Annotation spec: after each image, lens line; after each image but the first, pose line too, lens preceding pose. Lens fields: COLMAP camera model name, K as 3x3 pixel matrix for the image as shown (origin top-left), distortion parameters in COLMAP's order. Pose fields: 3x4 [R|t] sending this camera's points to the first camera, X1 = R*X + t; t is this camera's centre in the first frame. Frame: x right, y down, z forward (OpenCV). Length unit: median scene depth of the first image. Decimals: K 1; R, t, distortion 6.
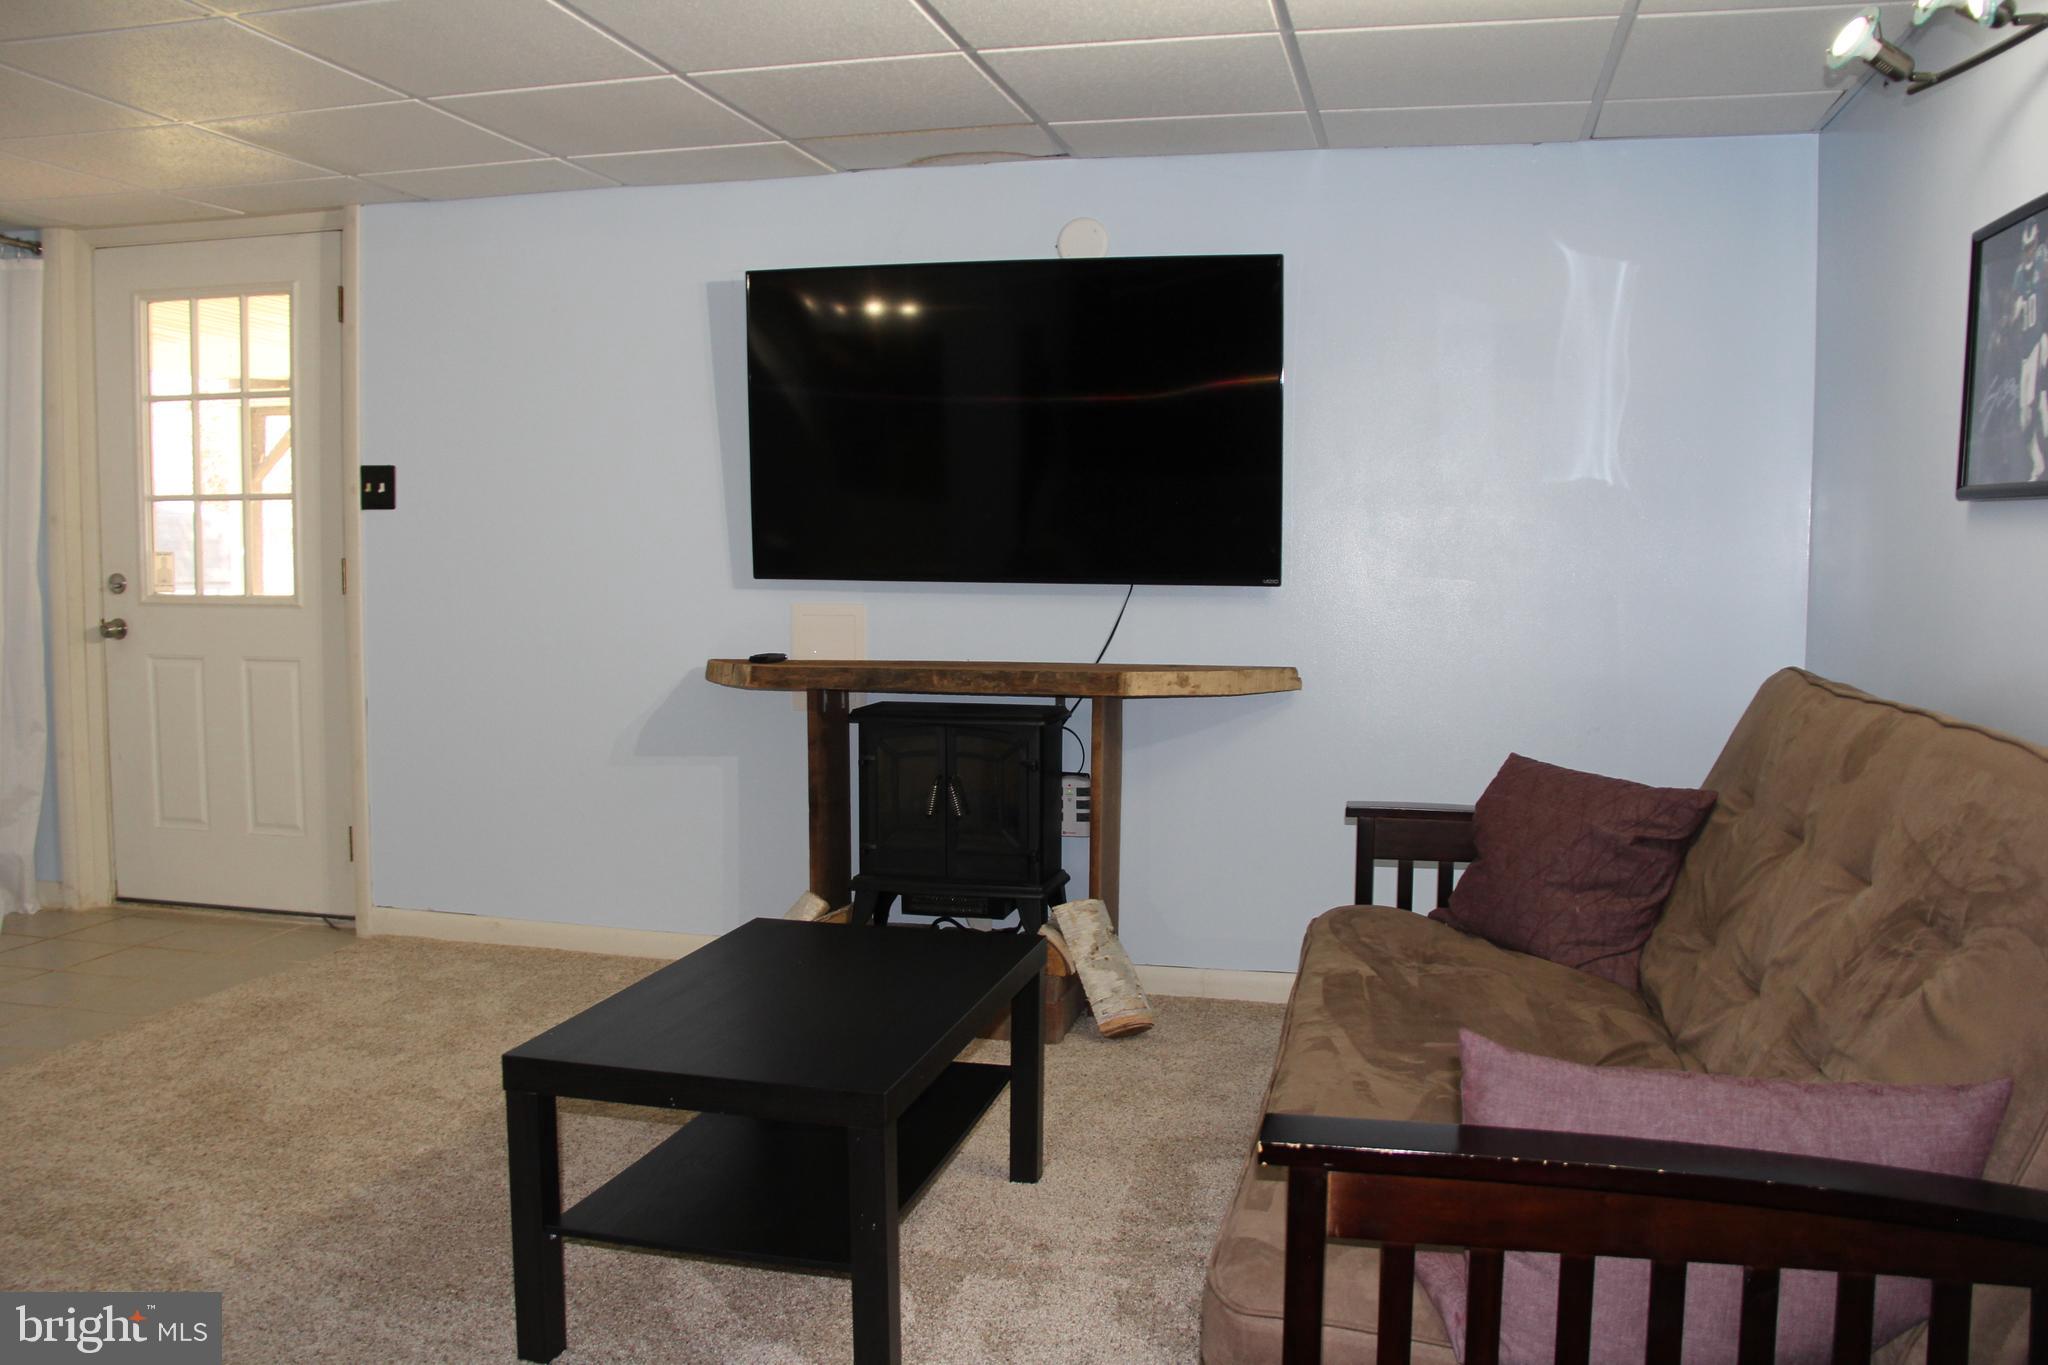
lens RADIAL K [[1708.7, 0, 1024.0], [0, 1708.7, 682.5], [0, 0, 1]] dist [-0.187921, 0.153456]
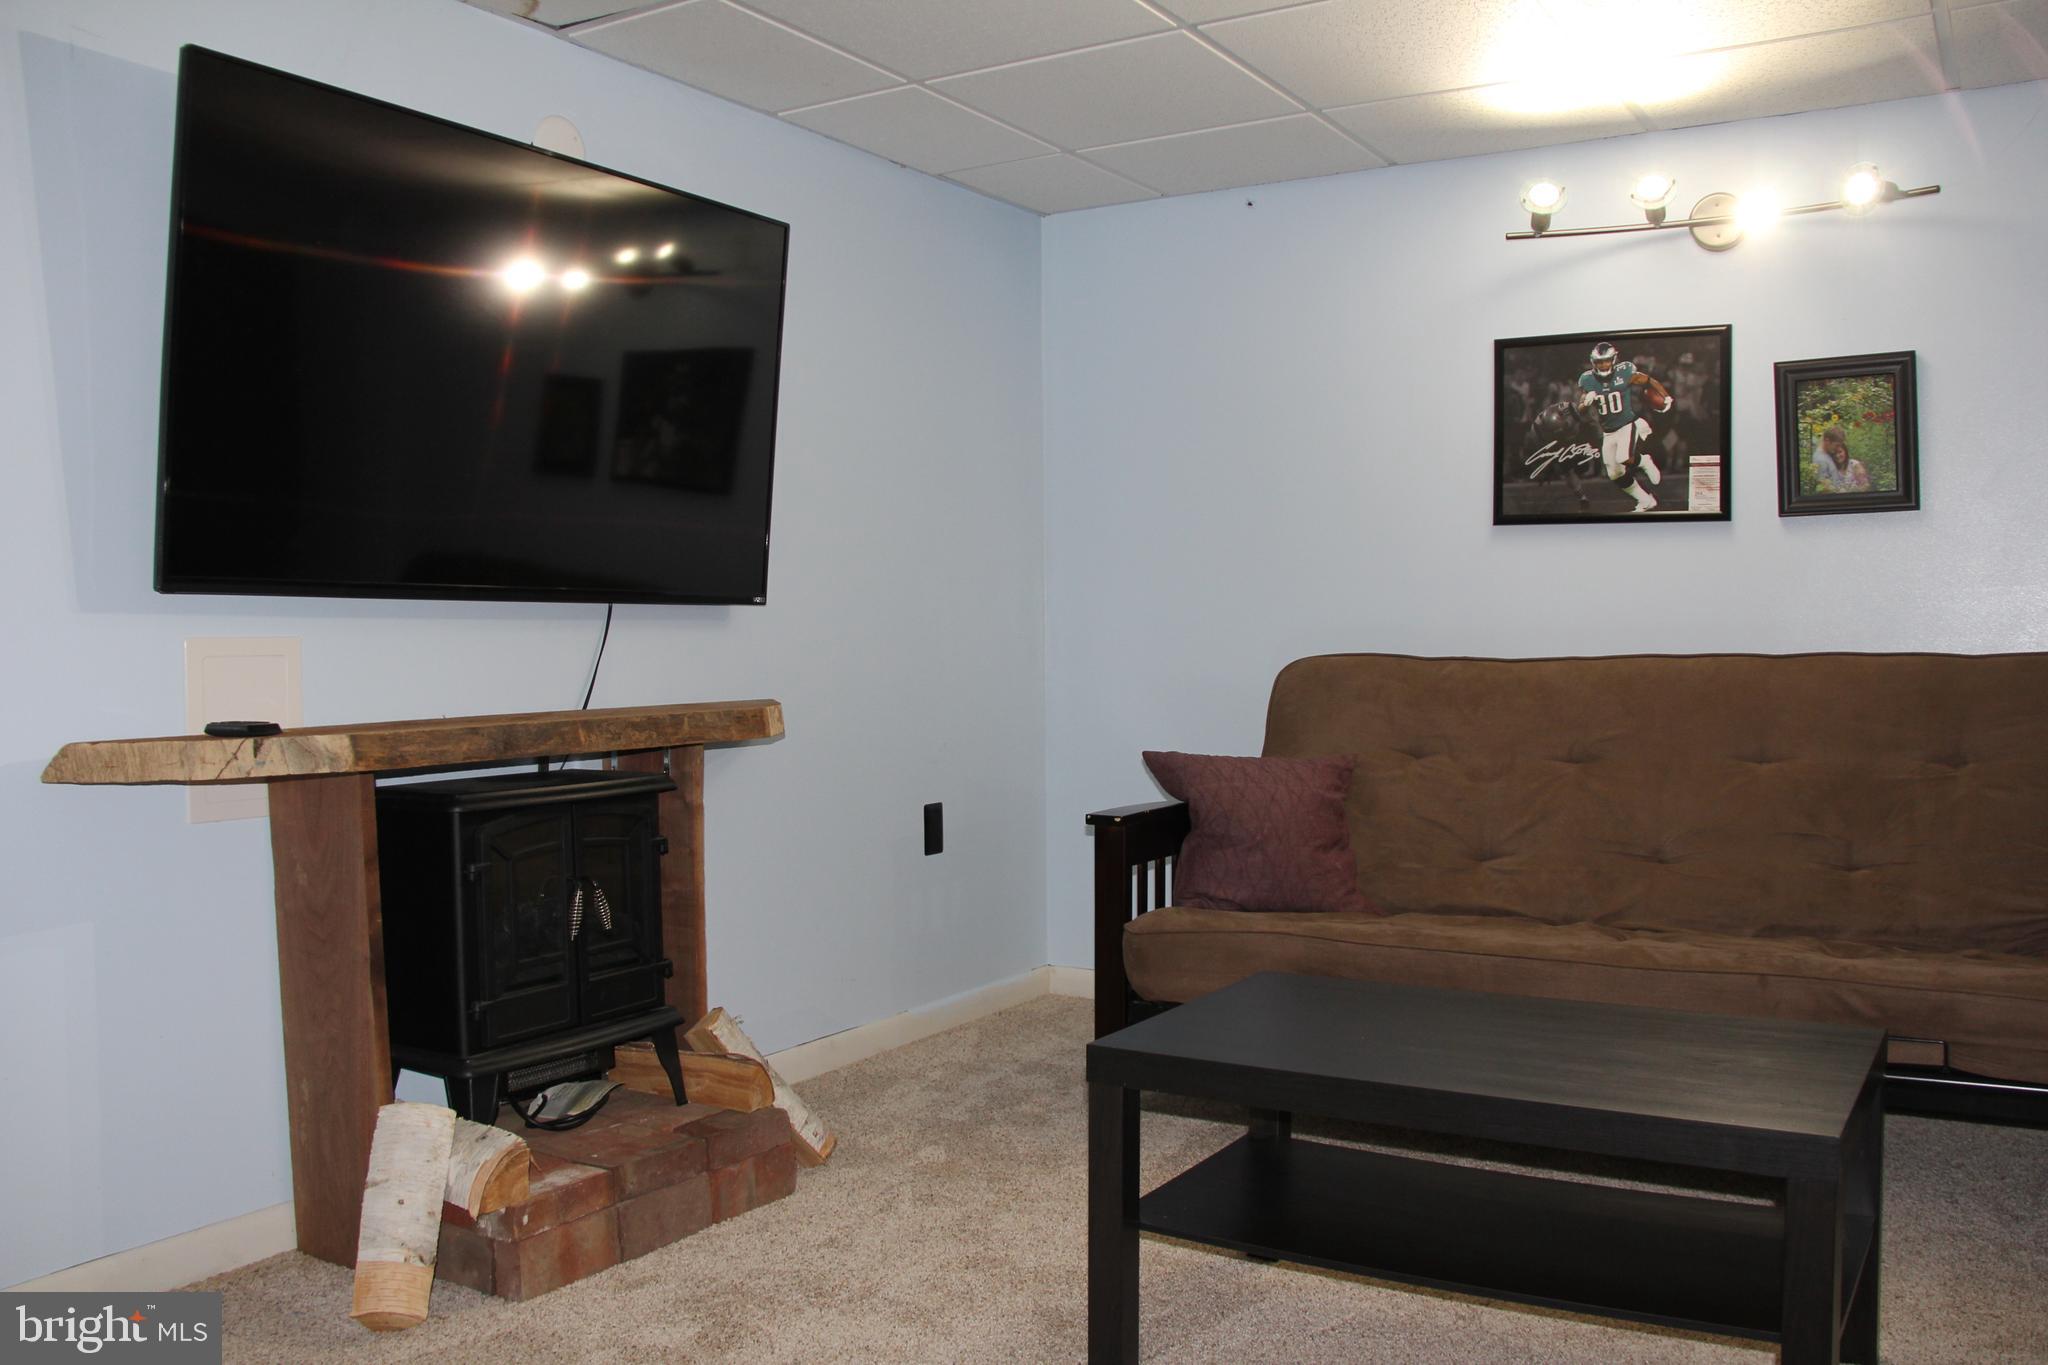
lens RADIAL K [[1708.7, 0, 1024.0], [0, 1708.7, 682.5], [0, 0, 1]] dist [-0.187921, 0.153456]
pose [[0.318252, -0.032044, 0.947464, -0.590463], [0.085062, 0.996362, 0.005125, -0.010449], [-0.944182, 0.078963, 0.319820, 0.574497]]
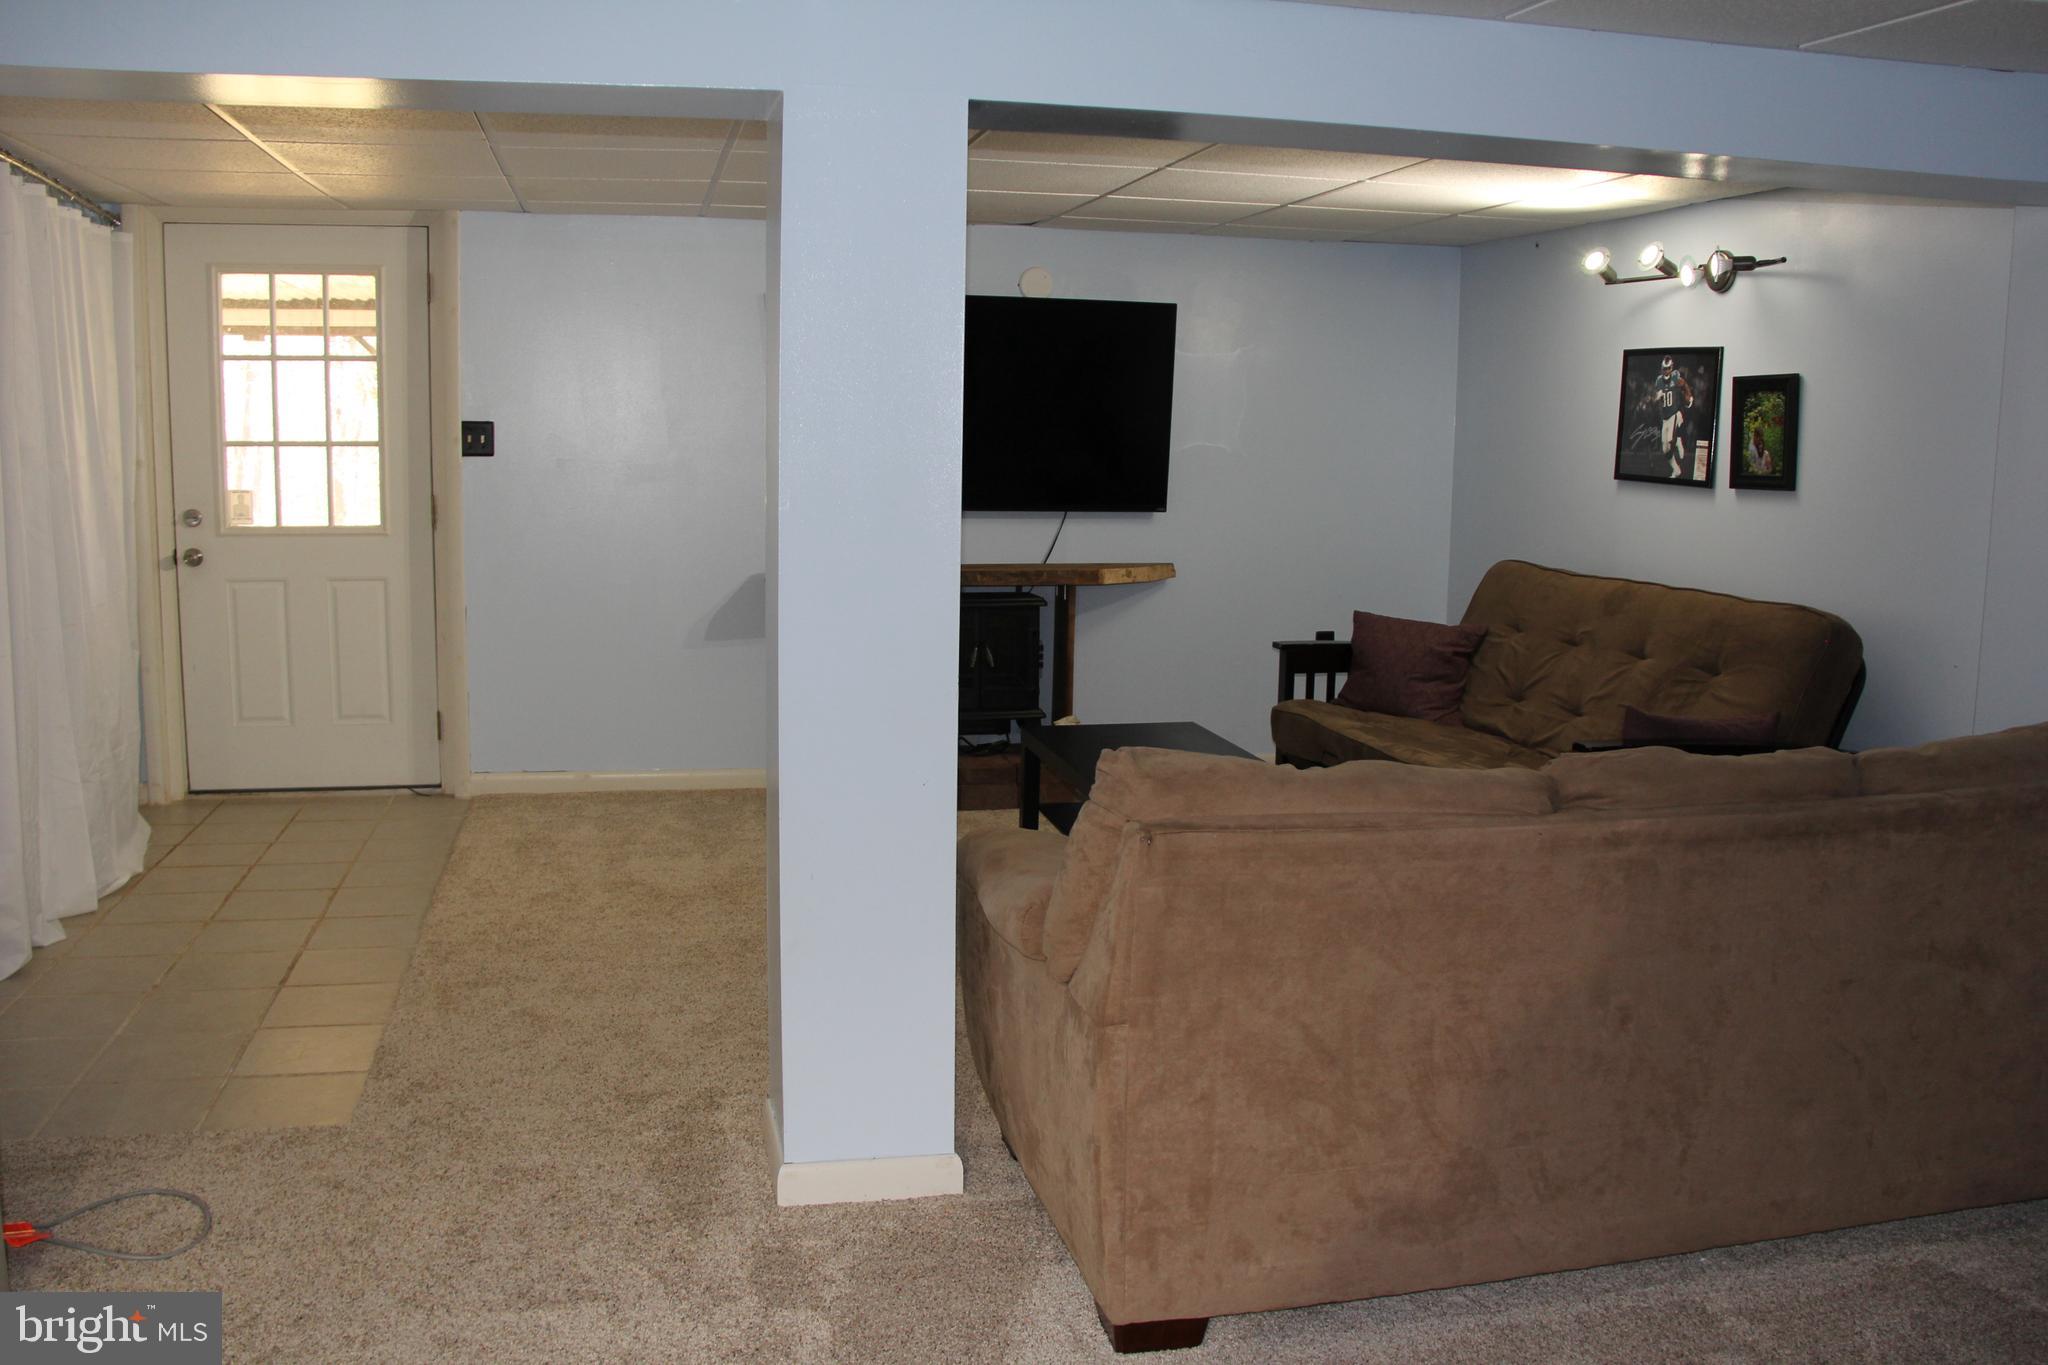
lens RADIAL K [[1708.7, 0, 1024.0], [0, 1708.7, 682.5], [0, 0, 1]] dist [-0.187921, 0.153456]
pose [[0.894589, -0.057498, 0.443176, -0.647764], [0.025314, 0.996616, 0.078202, -0.024418], [-0.446173, -0.058740, 0.893017, -0.351998]]
